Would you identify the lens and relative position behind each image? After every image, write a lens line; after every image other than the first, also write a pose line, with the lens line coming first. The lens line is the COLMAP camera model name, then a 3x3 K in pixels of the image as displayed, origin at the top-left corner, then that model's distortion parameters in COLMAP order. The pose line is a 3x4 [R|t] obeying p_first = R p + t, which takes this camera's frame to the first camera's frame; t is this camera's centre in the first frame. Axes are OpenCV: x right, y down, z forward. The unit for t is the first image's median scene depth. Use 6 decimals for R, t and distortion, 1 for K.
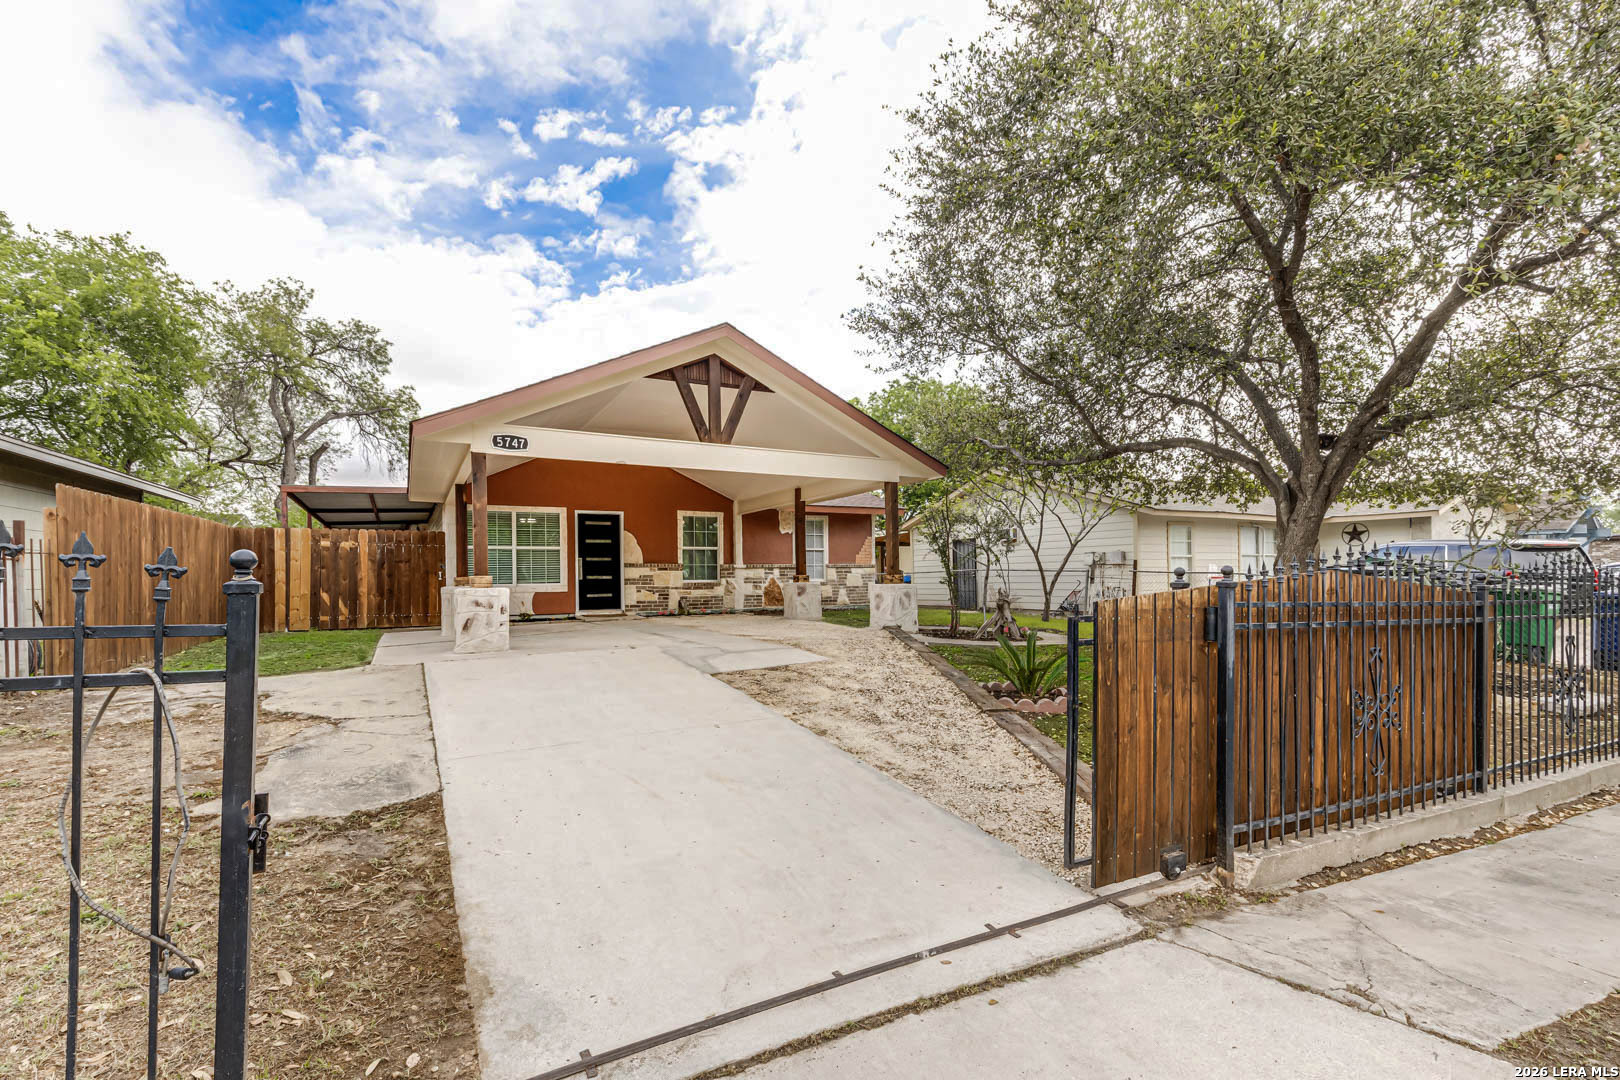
lens RADIAL K [[709.9, 0, 810.5], [0, 709.9, 551.8], [0, 0, 1]] dist [0.022541, 0.000374]
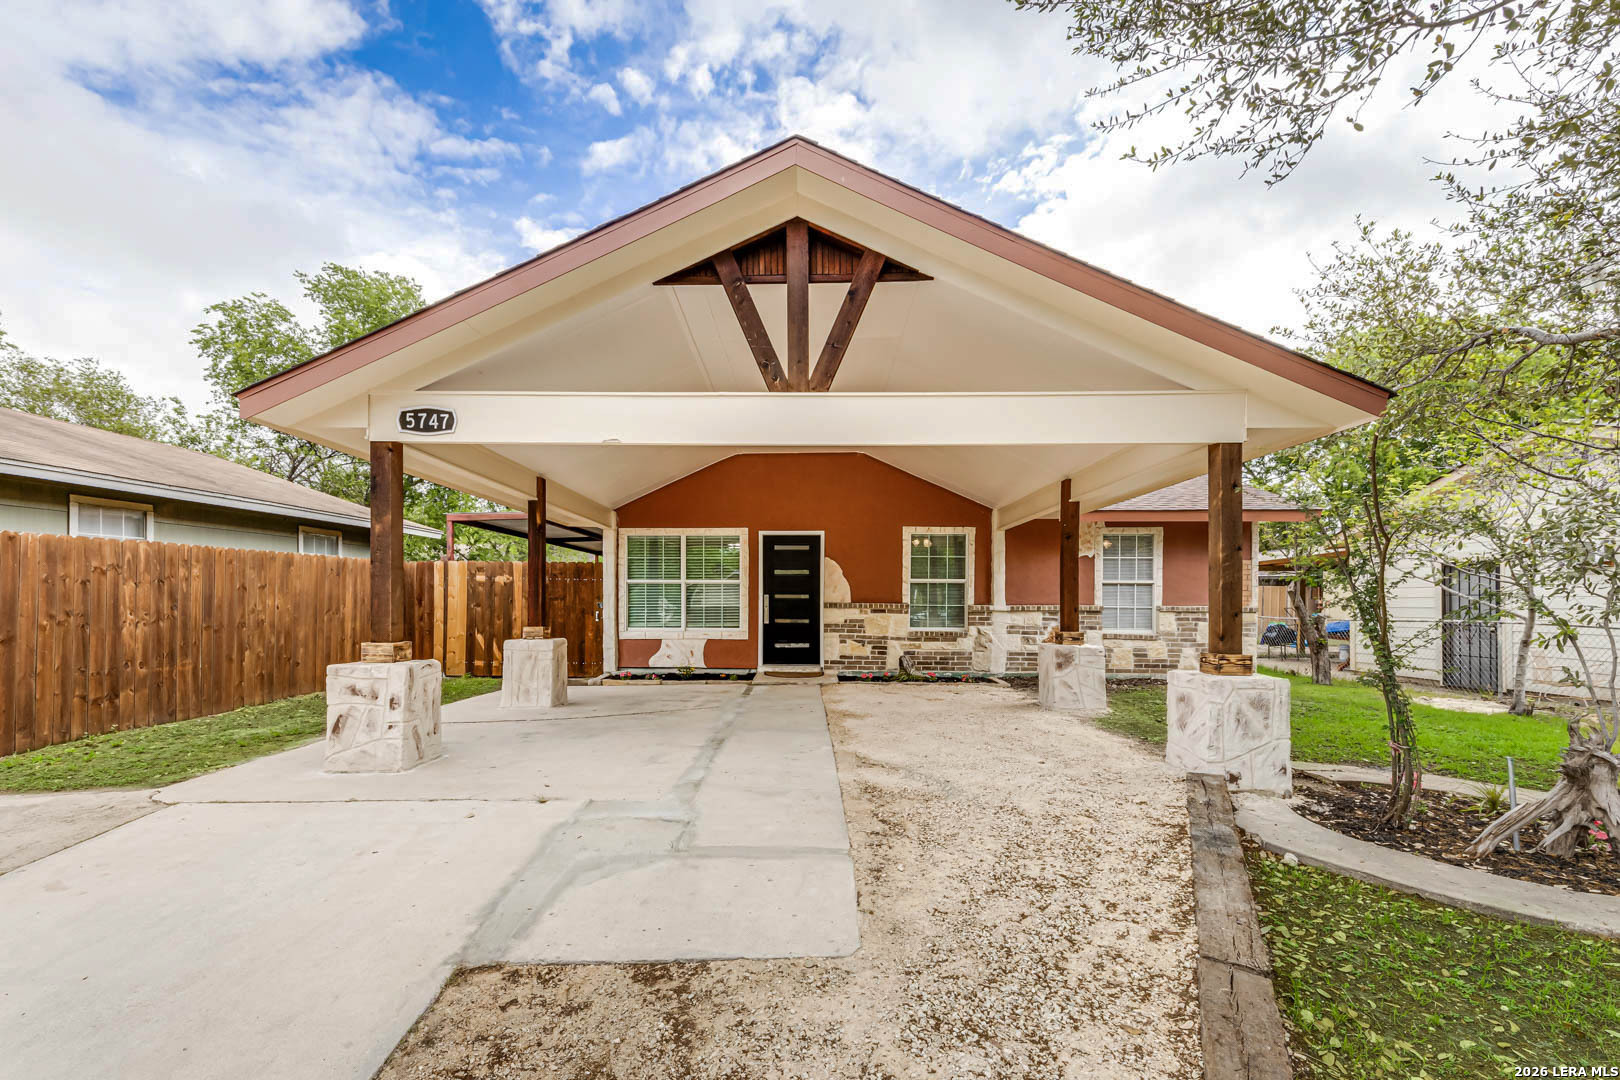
lens RADIAL K [[709.9, 0, 804.1], [0, 709.9, 586.9], [0, 0, 1]] dist [0.022541, 0.000374]
pose [[0.856504, 0.008738, -0.516066, 0.095483], [0.002247, 0.999784, 0.020658, -0.014851], [0.516135, -0.018853, 0.856300, 0.378550]]
